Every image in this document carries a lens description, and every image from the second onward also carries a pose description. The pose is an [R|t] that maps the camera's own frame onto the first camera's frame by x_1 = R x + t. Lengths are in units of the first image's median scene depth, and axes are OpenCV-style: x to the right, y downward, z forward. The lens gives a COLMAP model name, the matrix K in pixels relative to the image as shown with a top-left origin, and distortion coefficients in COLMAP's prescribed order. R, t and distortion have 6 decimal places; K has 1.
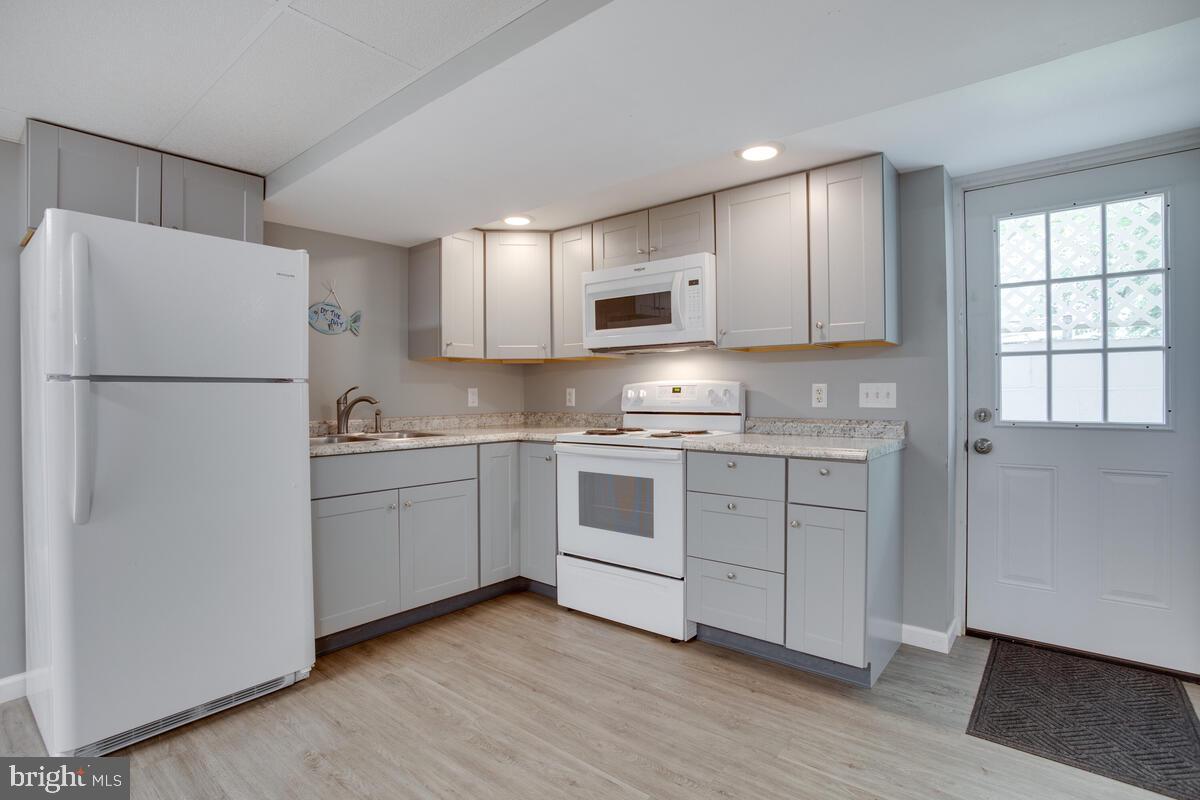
lens RADIAL K [[589.7, 0, 600.0], [0, 589.7, 399.1], [0, 0, 1]] dist [-0.048062, 0.007910]
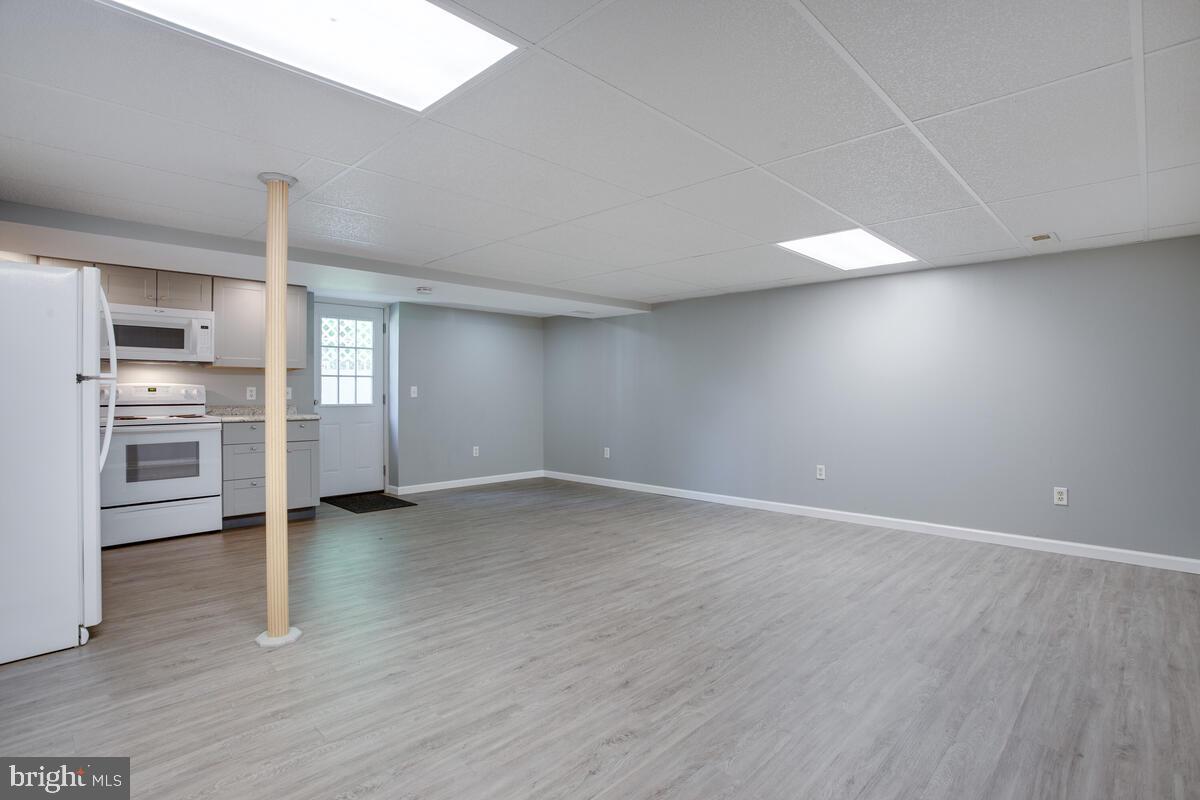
lens RADIAL K [[589.7, 0, 600.8], [0, 589.7, 396.7], [0, 0, 1]] dist [-0.048062, 0.007910]
pose [[0.082874, -0.001474, 0.996559, -1.452923], [0.010186, 0.999948, 0.000632, 0.015754], [-0.996508, 0.010098, 0.082885, -0.296508]]
